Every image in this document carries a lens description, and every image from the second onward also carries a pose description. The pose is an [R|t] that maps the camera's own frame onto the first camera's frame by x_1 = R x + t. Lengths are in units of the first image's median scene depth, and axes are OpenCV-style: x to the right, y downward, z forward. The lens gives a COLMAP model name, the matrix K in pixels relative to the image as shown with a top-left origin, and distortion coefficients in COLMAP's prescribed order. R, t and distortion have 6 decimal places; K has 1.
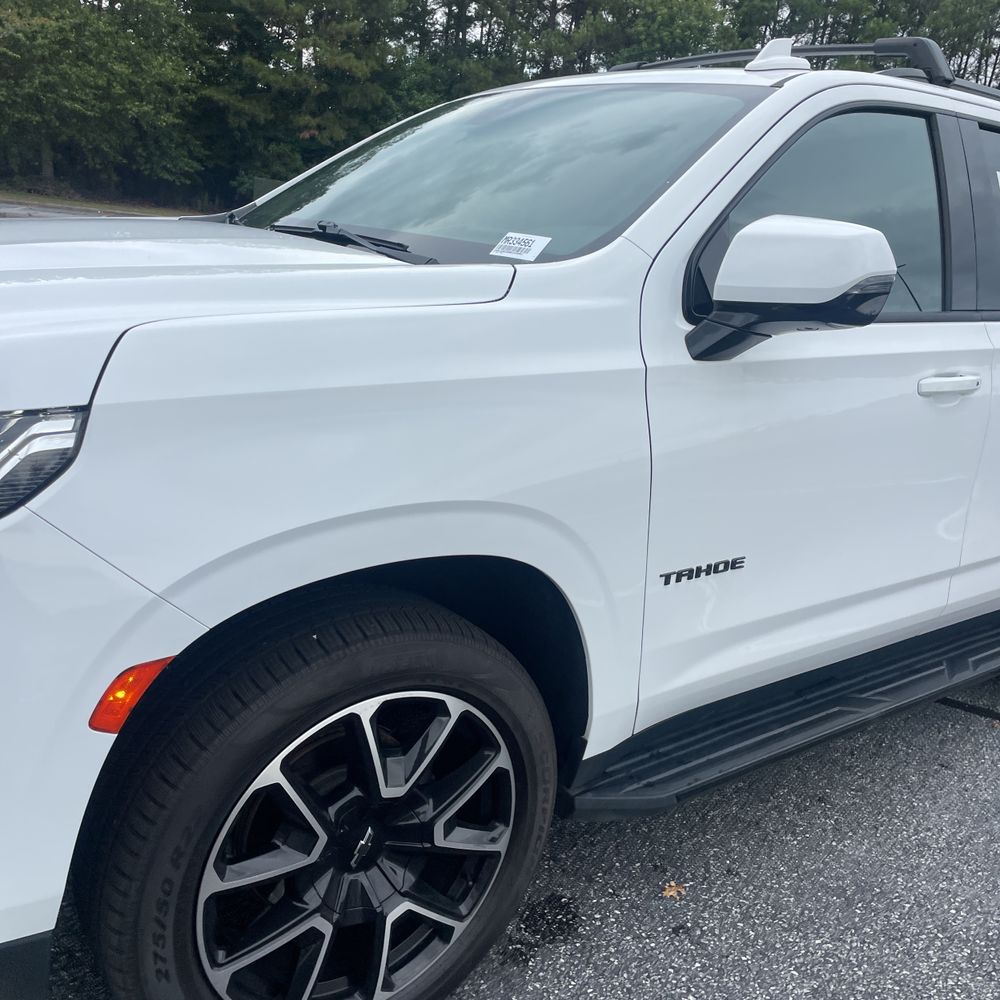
lens RADIAL K [[1006.1, 0, 519.0], [0, 1006.1, 505.4], [0, 0, 1]] dist [0.072651, -0.082154]
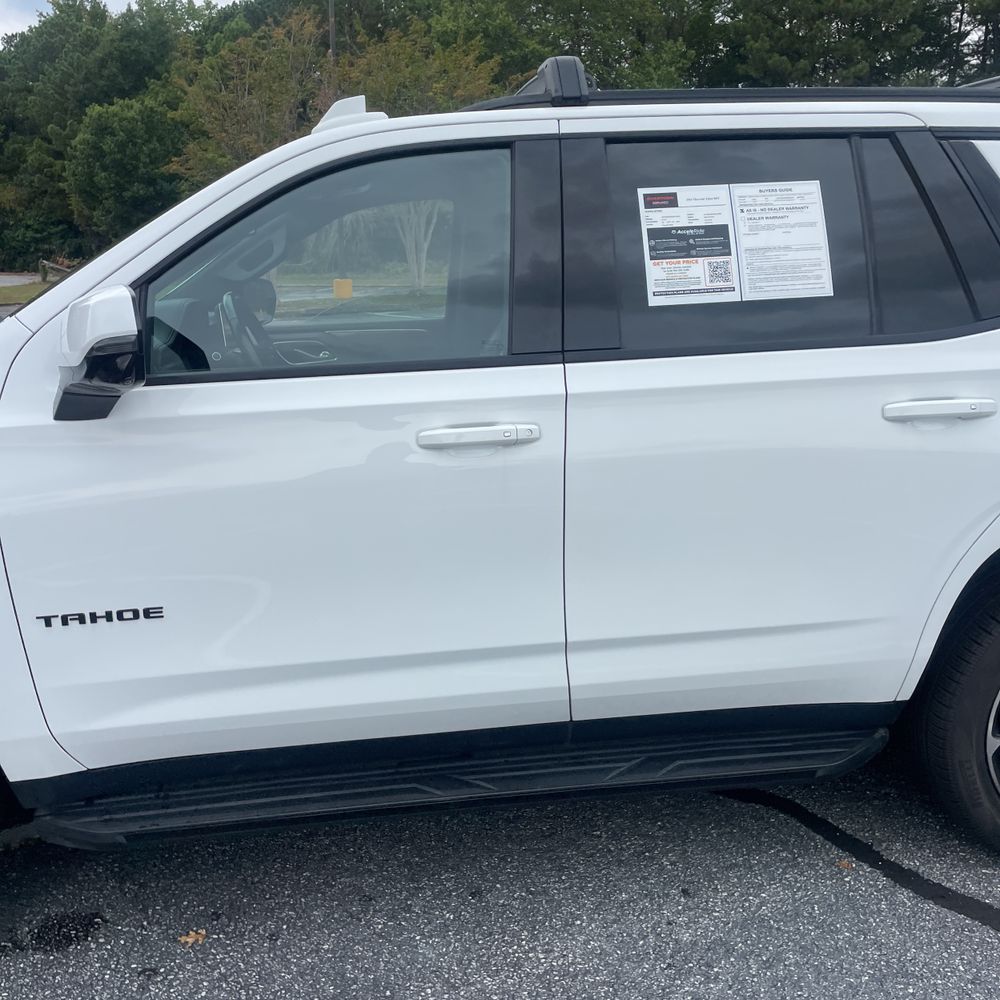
lens RADIAL K [[1005.4, 0, 492.3], [0, 1005.4, 482.5], [0, 0, 1]] dist [0.094518, -0.130924]
pose [[0.851501, 0.000429, -0.524352, 0.938461], [-0.038518, 0.997349, -0.061734, -0.022201], [0.522936, 0.072764, 0.849260, 0.257519]]
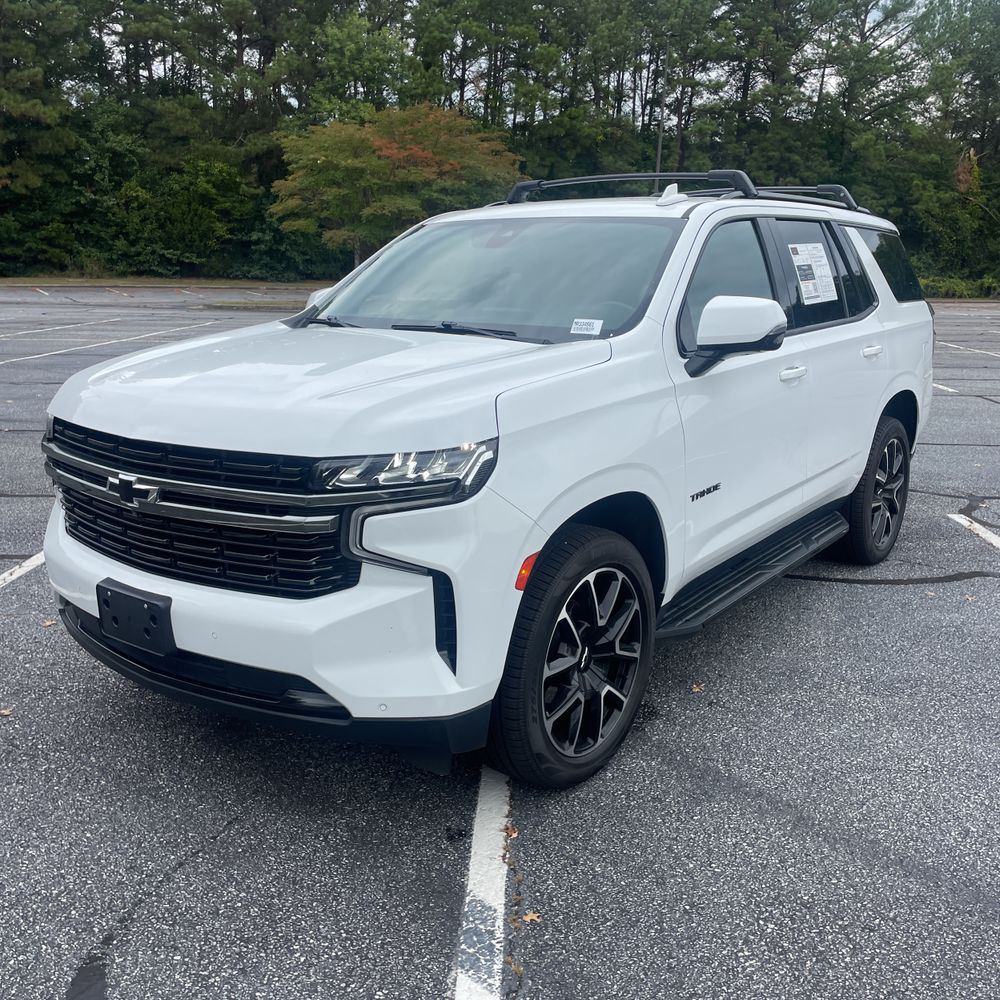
lens RADIAL K [[1005.4, 0, 492.3], [0, 1005.4, 482.5], [0, 0, 1]] dist [0.094518, -0.130924]
pose [[0.961468, -0.145253, 0.233412, -0.515260], [0.153387, 0.988020, -0.016984, 0.017259], [-0.228149, 0.052132, 0.972230, -0.571287]]
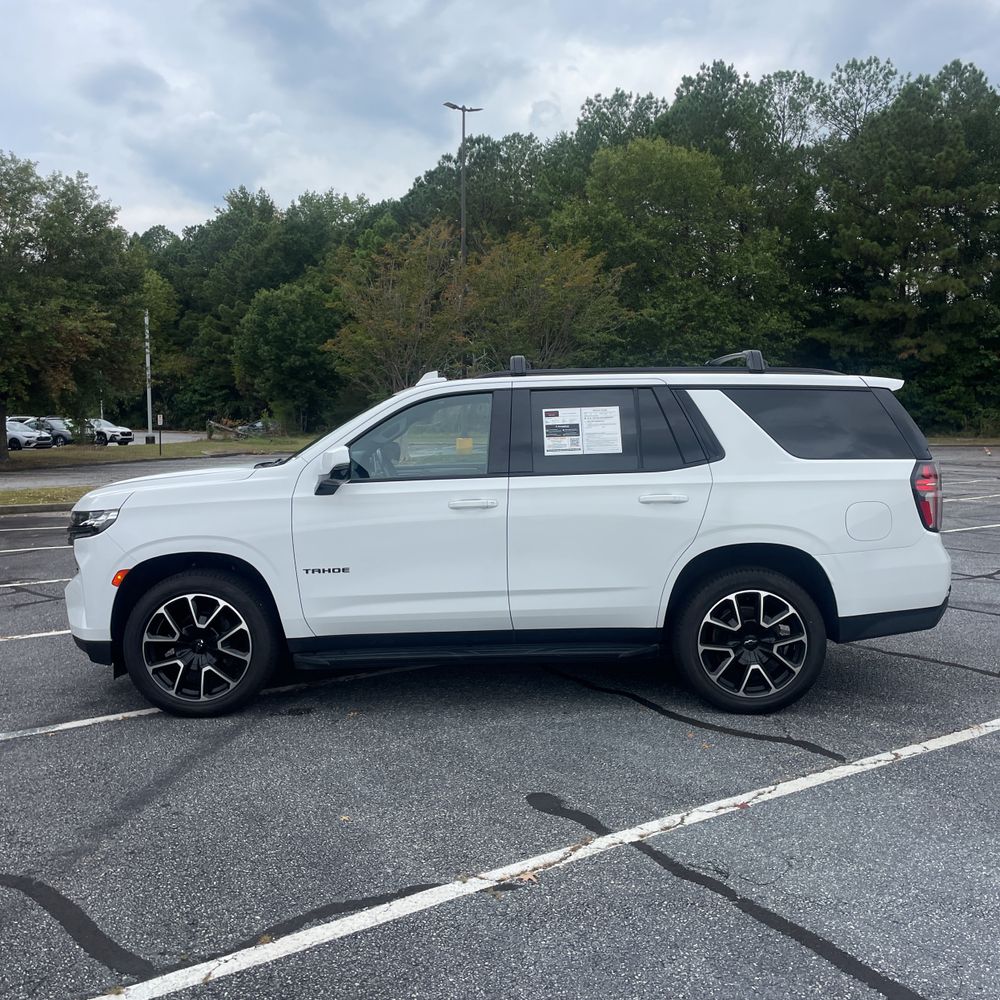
lens RADIAL K [[1005.4, 0, 492.3], [0, 1005.4, 482.5], [0, 0, 1]] dist [0.094518, -0.130924]
pose [[0.782410, -0.068893, -0.618942, 1.942482], [-0.077660, 0.975311, -0.206731, 0.312609], [0.617903, 0.209815, 0.757743, -0.736769]]
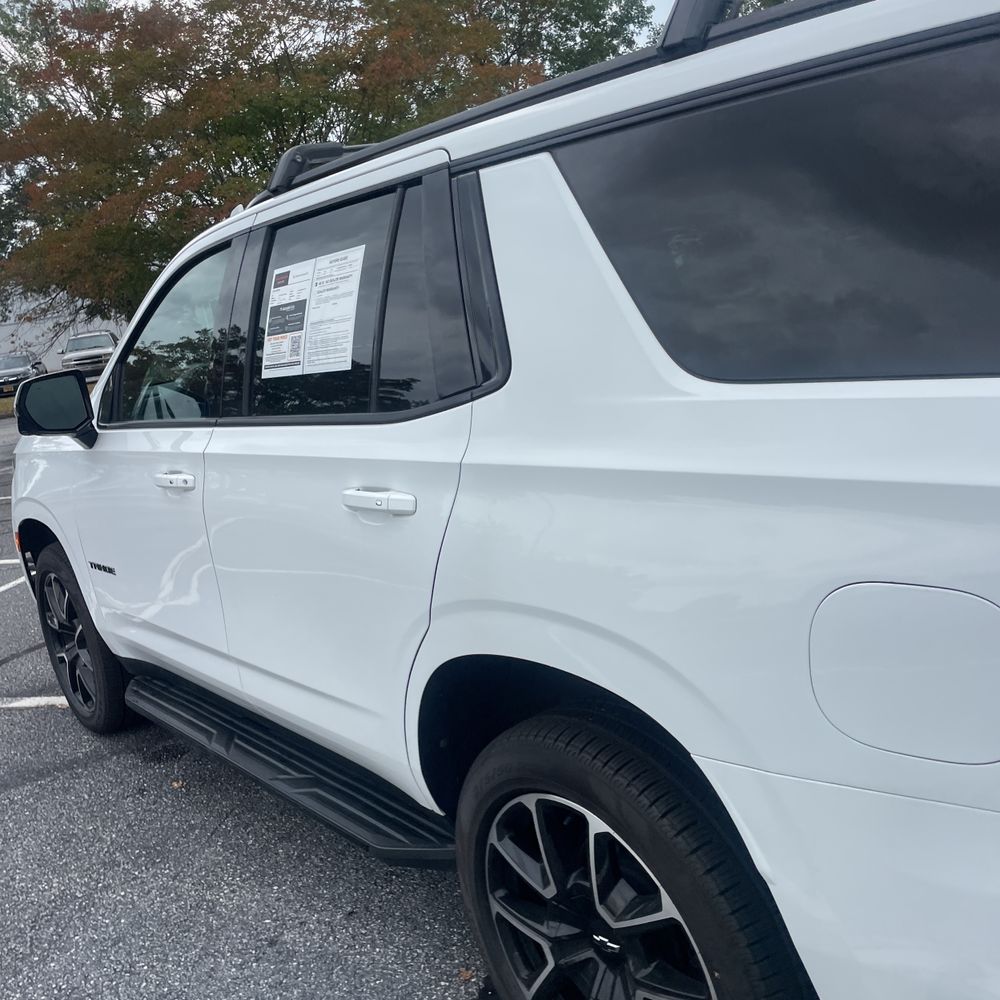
lens RADIAL K [[1016.9, 0, 500.0], [0, 1016.9, 500.0], [0, 0, 1]] dist [0.082784, -0.128111]
pose [[0.008139, 0.107261, -0.994198, 1.667793], [-0.122134, 0.986893, 0.105474, -0.276435], [0.992480, 0.120567, 0.021132, 1.400002]]
